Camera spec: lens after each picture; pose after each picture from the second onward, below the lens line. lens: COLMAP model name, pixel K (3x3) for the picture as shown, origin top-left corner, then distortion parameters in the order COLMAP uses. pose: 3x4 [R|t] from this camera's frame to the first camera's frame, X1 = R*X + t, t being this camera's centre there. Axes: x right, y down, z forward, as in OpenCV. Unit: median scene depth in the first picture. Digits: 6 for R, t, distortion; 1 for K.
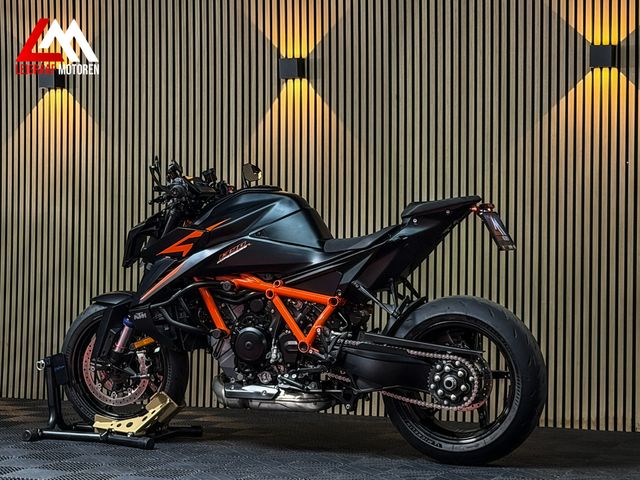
lens RADIAL K [[1446.8, 0, 318.8], [0, 1446.8, 242.9], [0, 0, 1]] dist [0.130592, 0.000000]
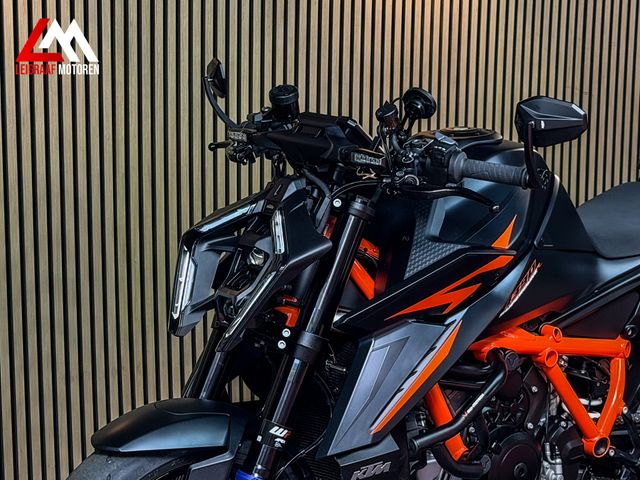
lens RADIAL K [[1446.8, 0, 323.7], [0, 1446.8, 237.9], [0, 0, 1]] dist [0.130592, 0.000000]
pose [[0.494742, -0.147560, 0.856421, -0.458046], [-0.013490, 0.984056, 0.177344, -0.085479], [-0.868935, -0.099293, 0.484864, 0.784505]]
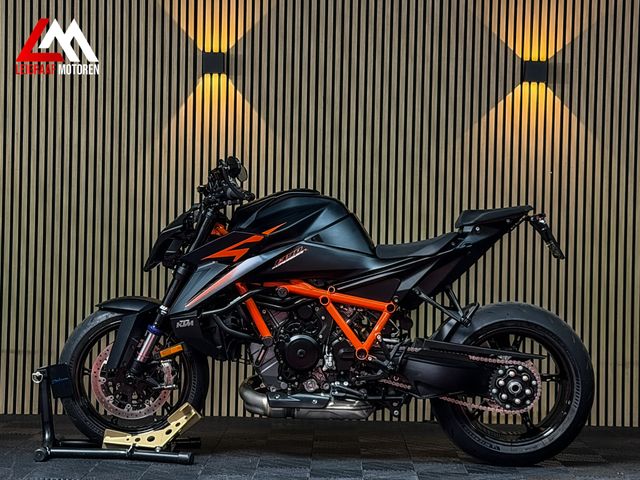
lens RADIAL K [[1446.8, 0, 319.3], [0, 1446.8, 240.1], [0, 0, 1]] dist [0.130592, 0.000000]
pose [[0.925898, 0.011619, 0.377594, -0.383991], [-0.015208, 0.999863, 0.006524, -0.011244], [-0.377466, -0.011783, 0.925948, 0.088873]]
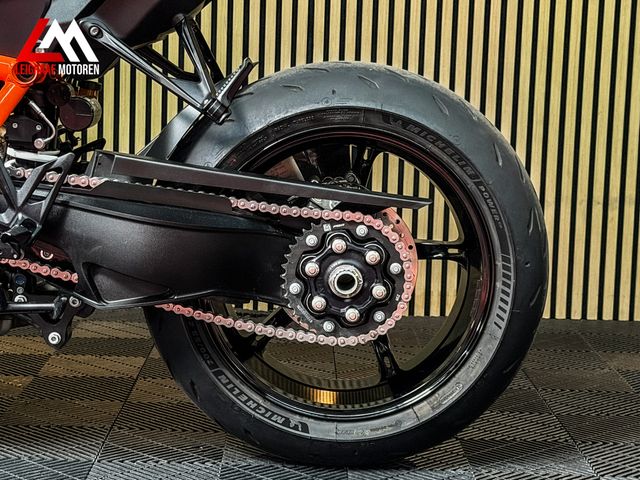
lens RADIAL K [[1446.8, 0, 324.8], [0, 1446.8, 240.8], [0, 0, 1]] dist [0.130592, 0.000000]
pose [[0.913875, -0.031470, 0.404774, -0.068599], [-0.026983, 0.990079, 0.137895, 0.027583], [-0.405098, -0.136941, 0.903960, 0.575142]]
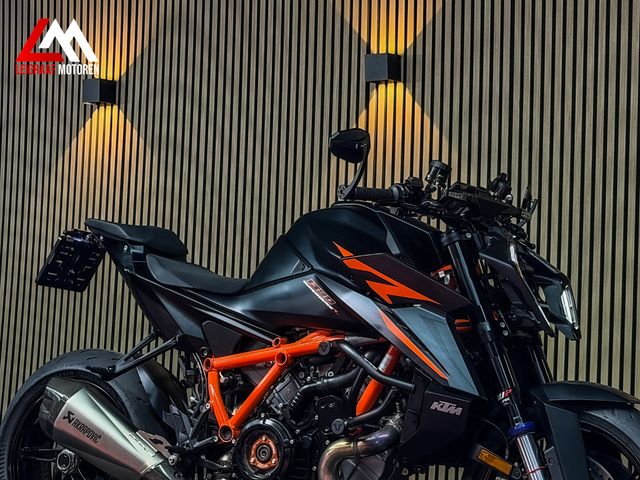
lens RADIAL K [[1436.3, 0, 317.8], [0, 1436.3, 240.4], [0, 0, 1]] dist [0.133889, 0.000000]
pose [[0.980496, 0.017299, -0.195776, 0.114406], [-0.030637, 0.997395, -0.065307, 0.020020], [0.194136, 0.070031, 0.978472, 0.336934]]
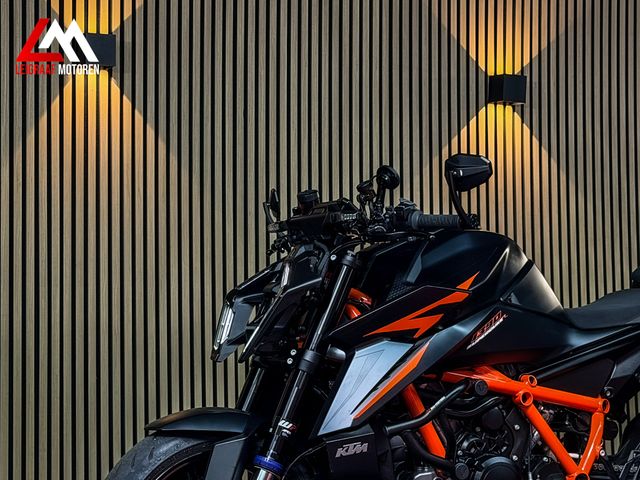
lens RADIAL K [[1446.8, 0, 318.9], [0, 1446.8, 239.3], [0, 0, 1]] dist [0.130592, 0.000000]
pose [[0.646535, 0.044630, 0.761578, -0.524648], [0.016805, 0.997212, -0.072706, 0.011007], [-0.762699, 0.059805, 0.643983, 0.631202]]
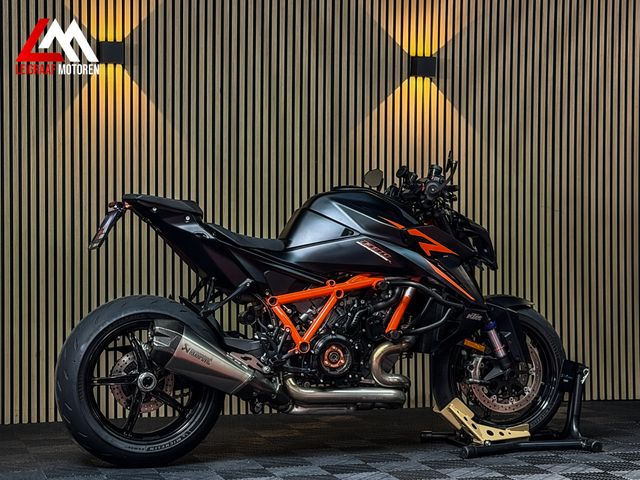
lens RADIAL K [[1436.3, 0, 318.1], [0, 1436.3, 241.7], [0, 0, 1]] dist [0.133889, 0.000000]
pose [[0.767489, -0.015830, 0.640867, -0.620082], [0.001954, 0.999748, 0.022354, -0.023215], [-0.641059, -0.015904, 0.767326, 0.241603]]
